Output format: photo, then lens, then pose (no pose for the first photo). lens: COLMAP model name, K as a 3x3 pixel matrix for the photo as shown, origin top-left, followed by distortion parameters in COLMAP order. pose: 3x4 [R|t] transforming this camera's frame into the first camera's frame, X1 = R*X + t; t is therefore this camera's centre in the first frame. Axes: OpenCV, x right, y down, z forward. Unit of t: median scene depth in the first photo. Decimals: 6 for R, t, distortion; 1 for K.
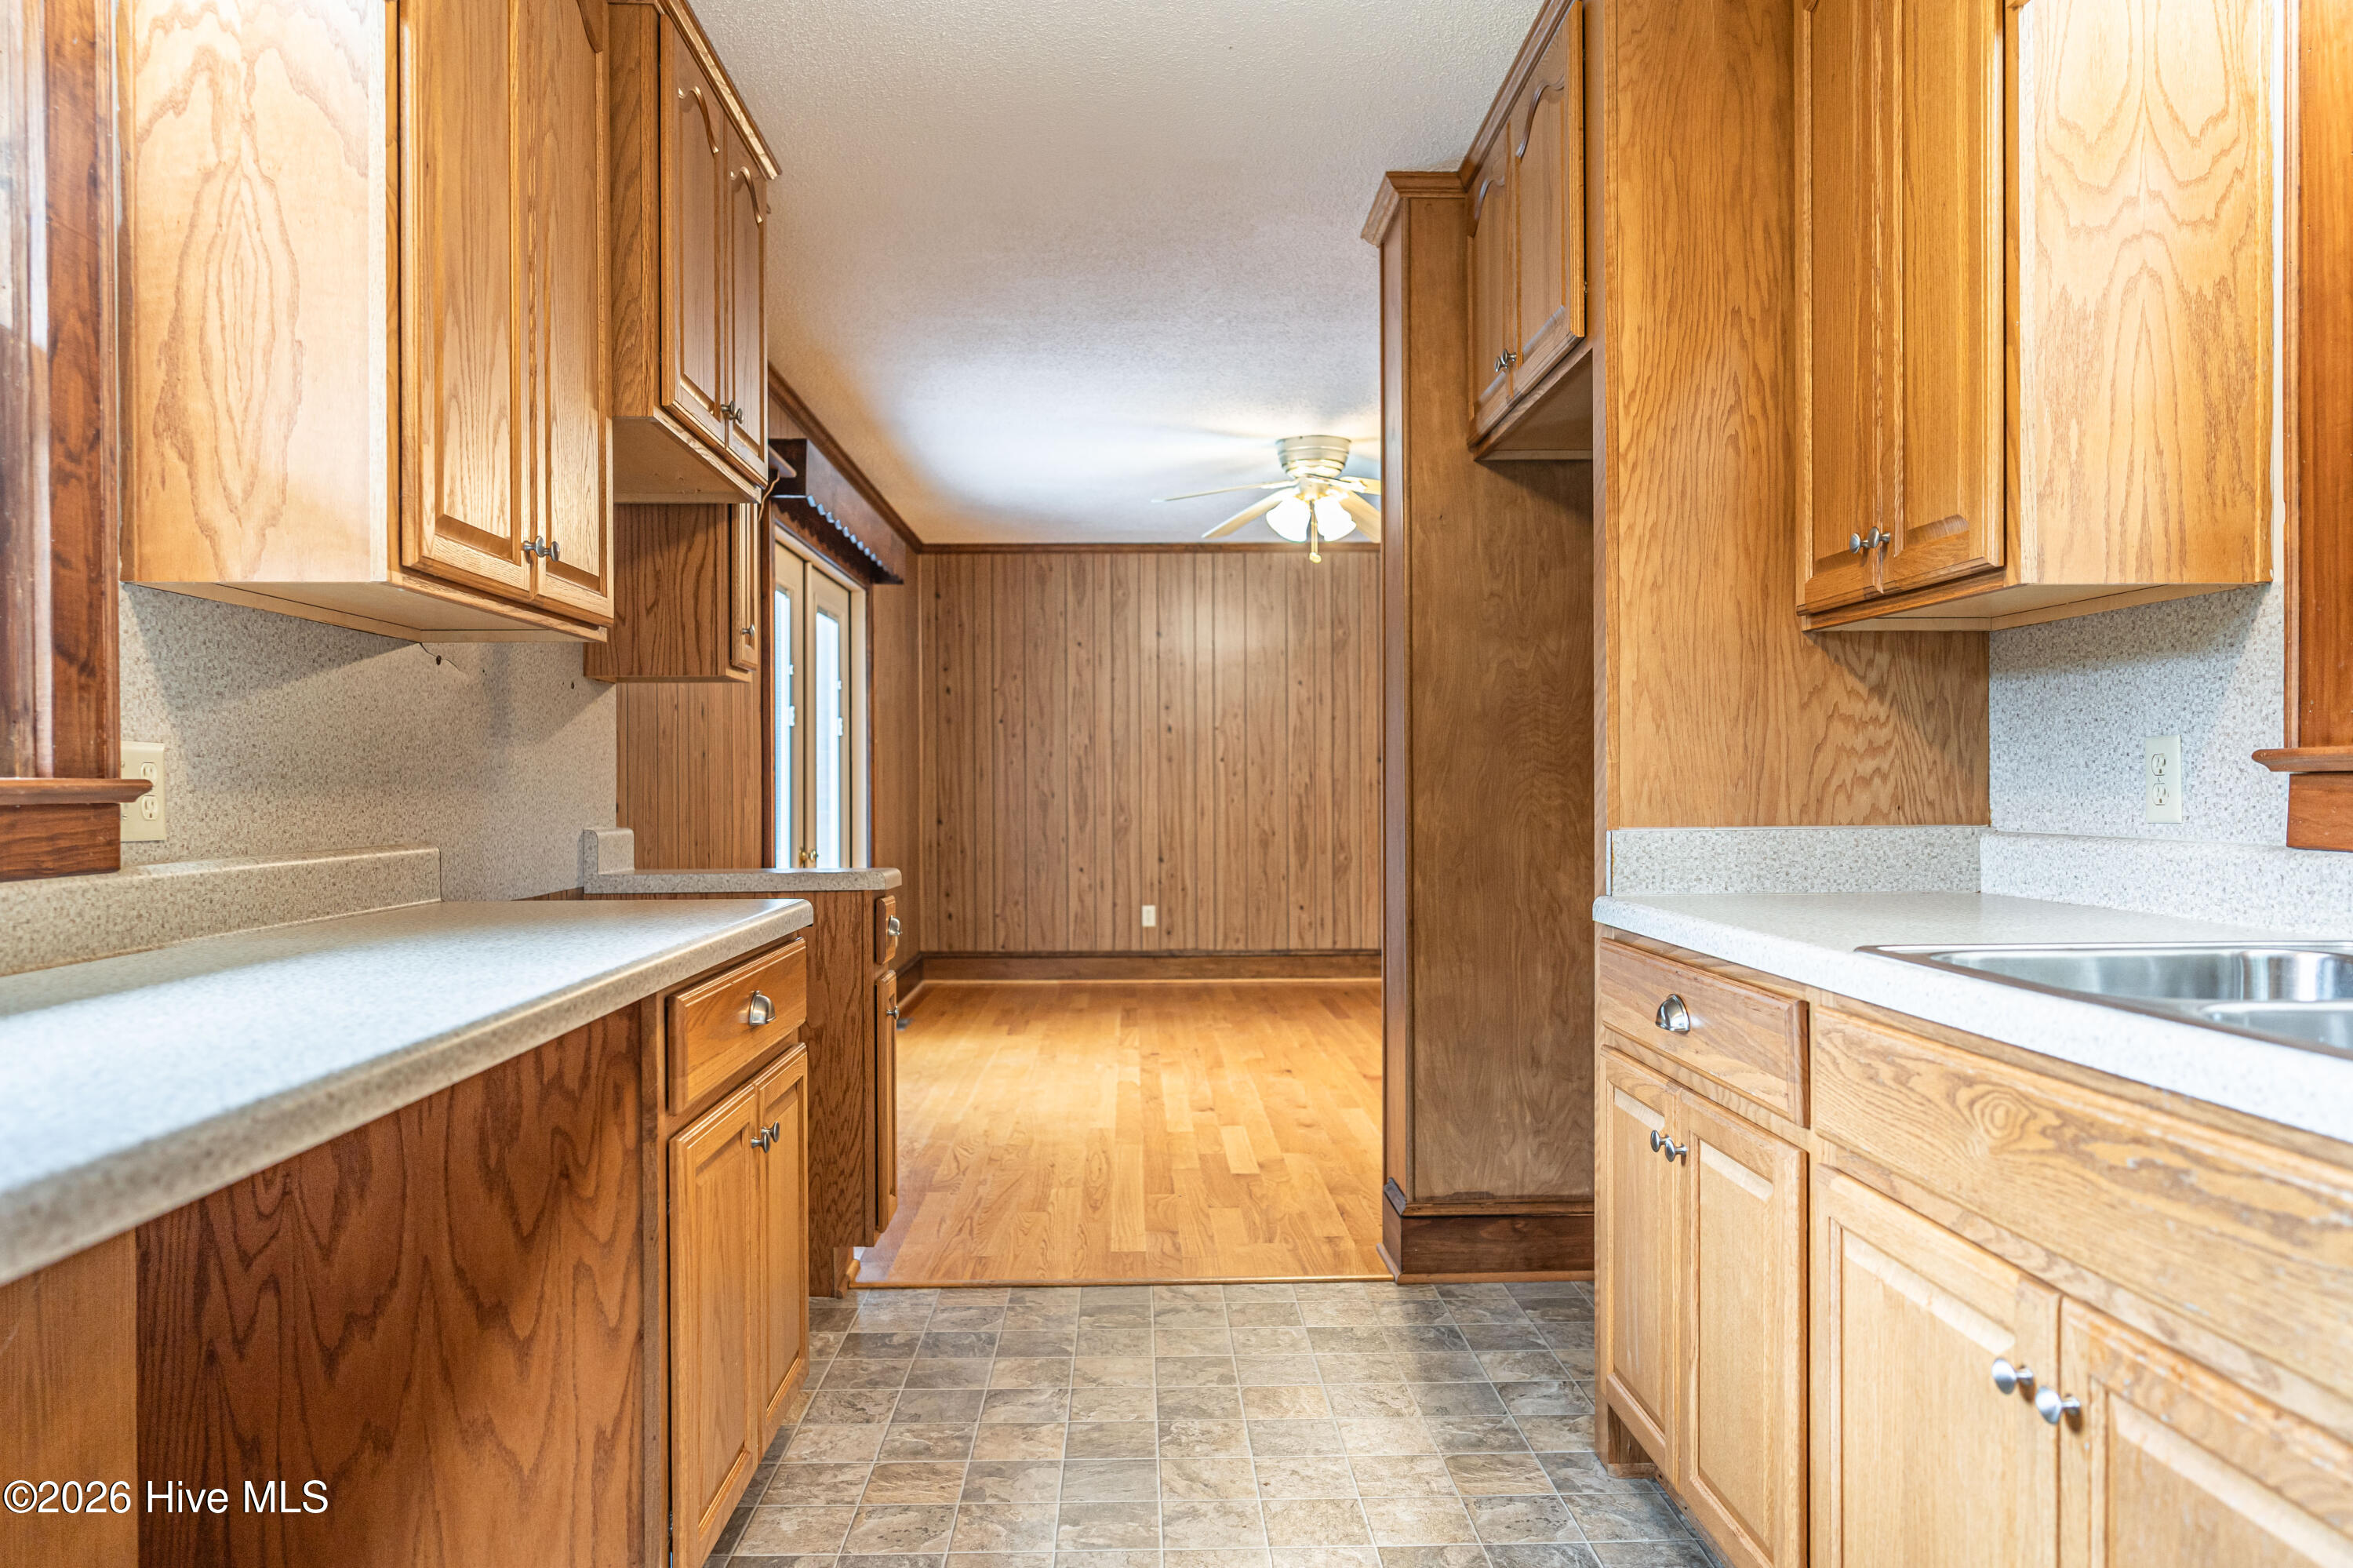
lens RADIAL K [[1566.3, 0, 1166.4], [0, 1566.3, 796.5], [0, 0, 1]] dist [-0.005945, 0.004745]
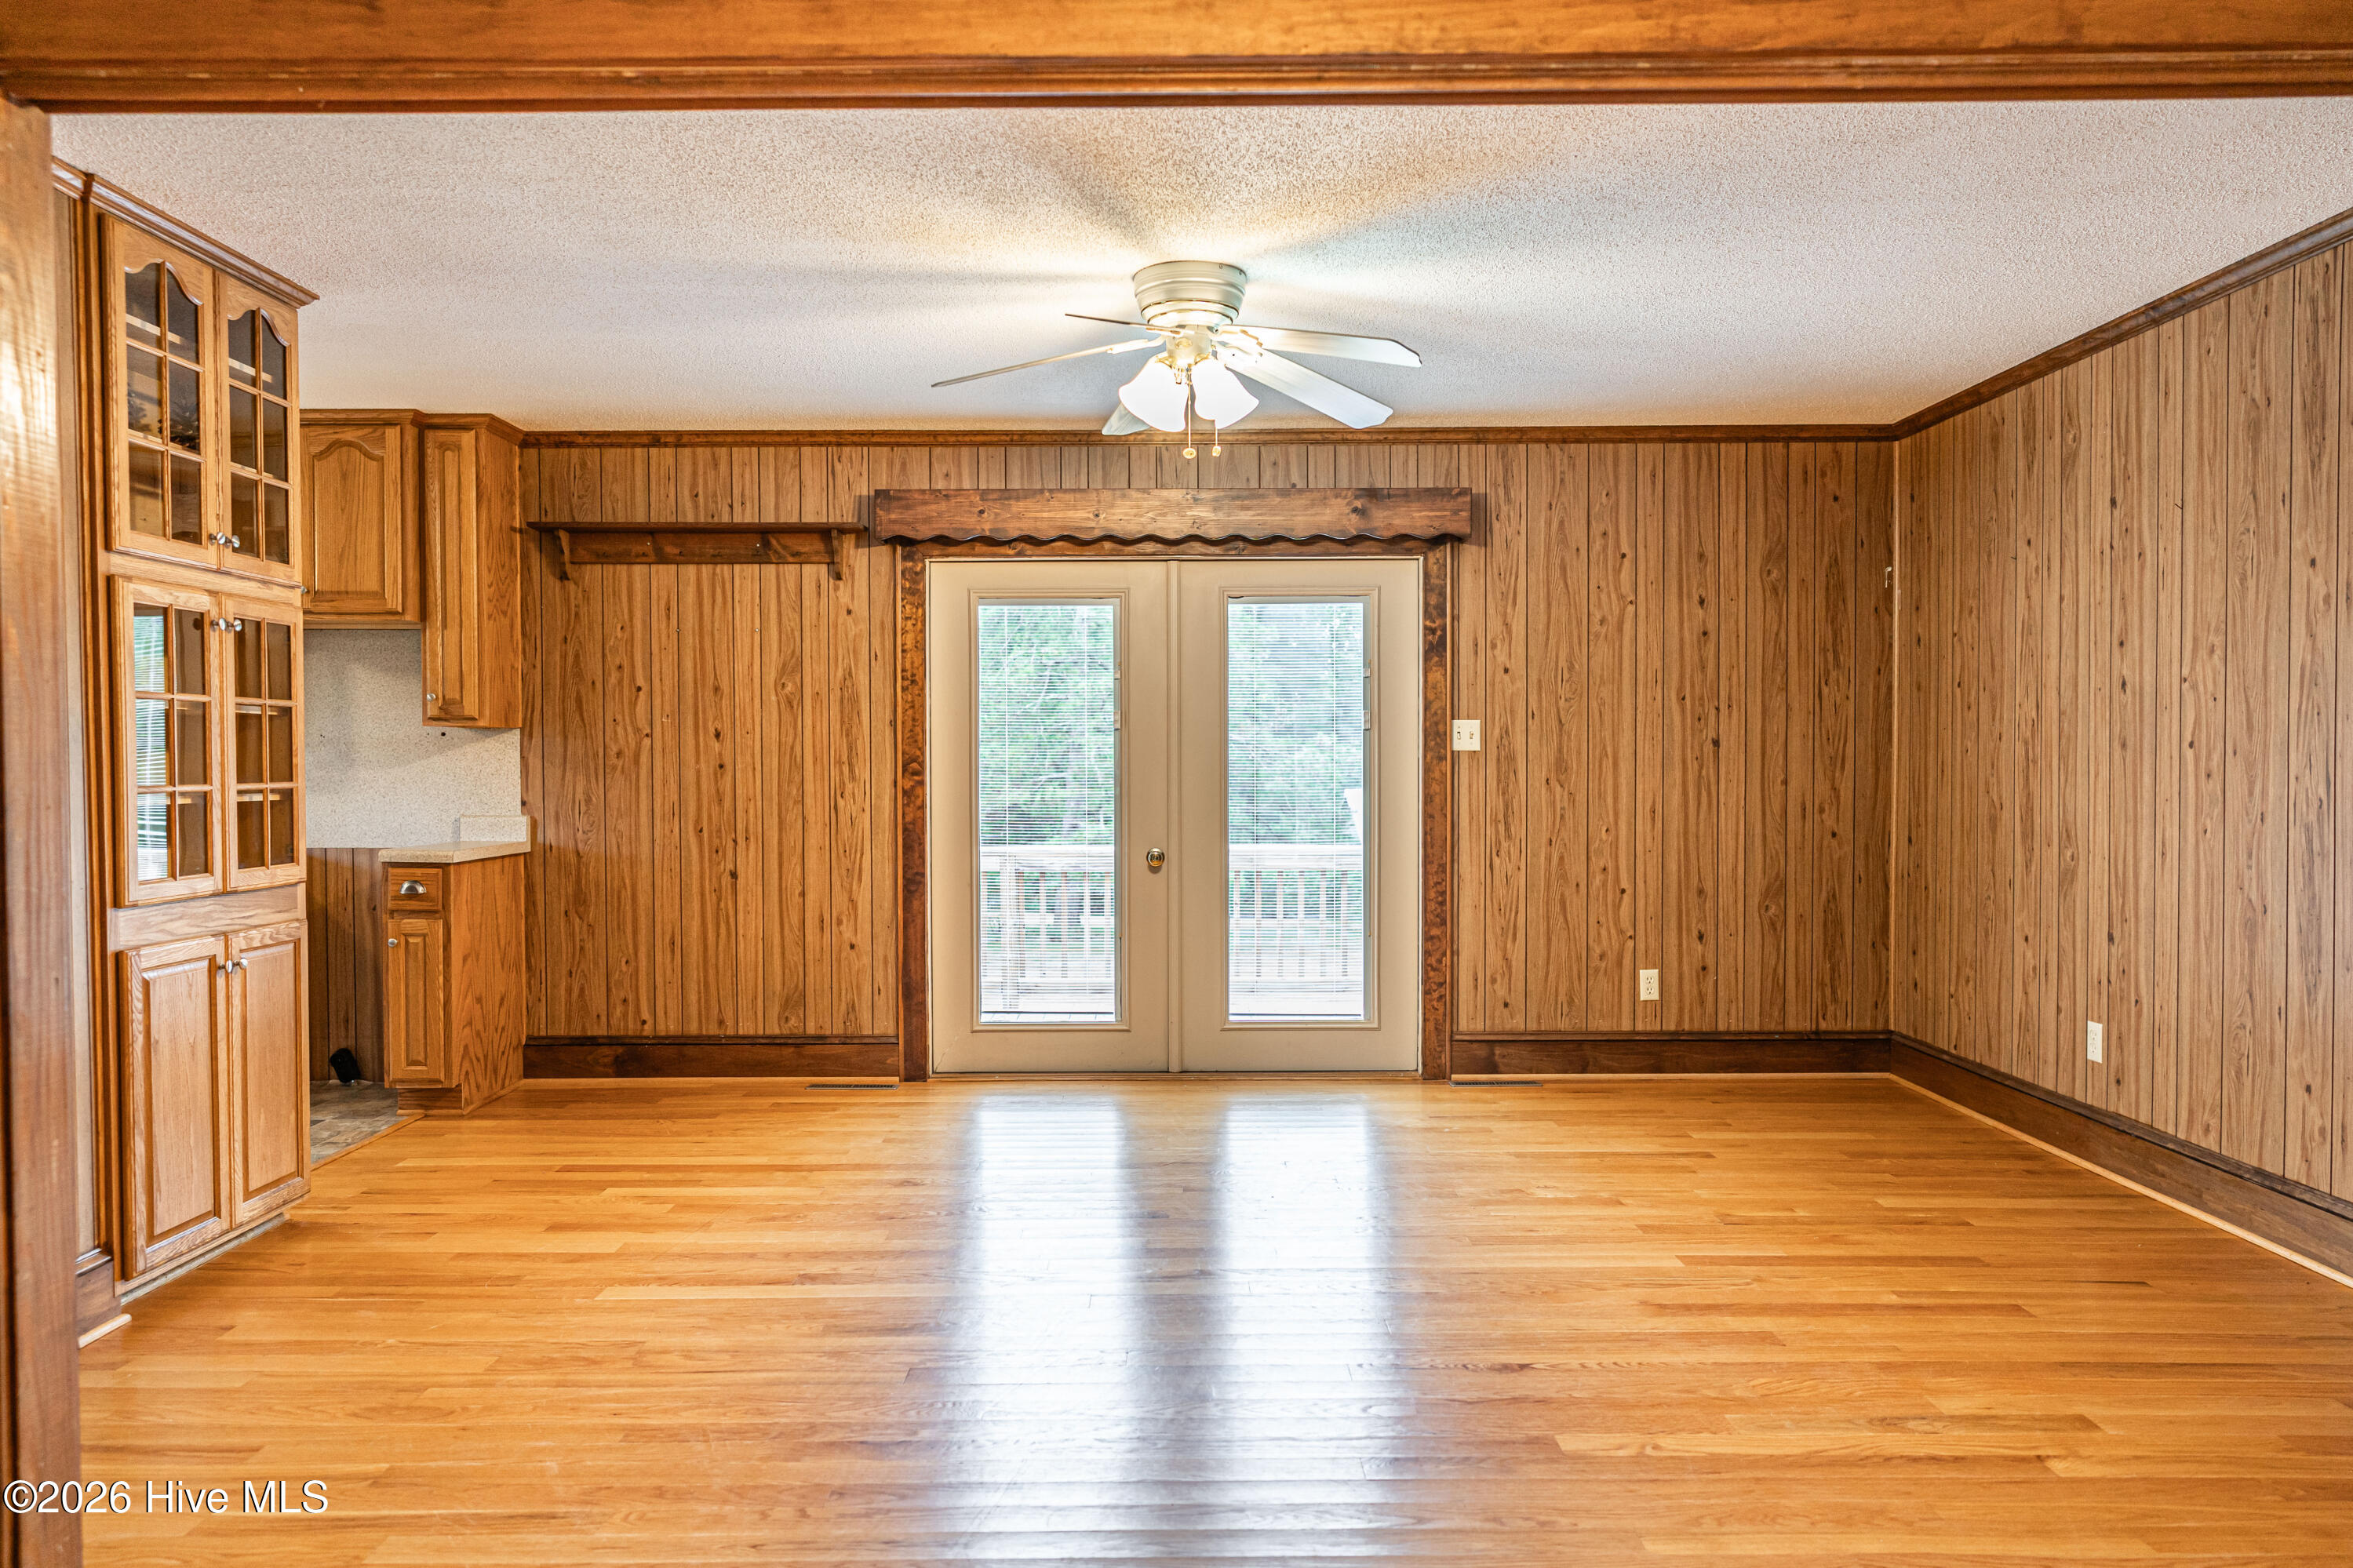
lens RADIAL K [[1566.1, 0, 1166.4], [0, 1566.1, 796.5], [0, 0, 1]] dist [-0.005945, 0.004745]
pose [[-0.024503, 0.028642, -0.999289, 0.520201], [-0.006237, 0.999566, 0.028803, -0.019467], [0.999680, 0.006938, -0.024313, 0.700248]]
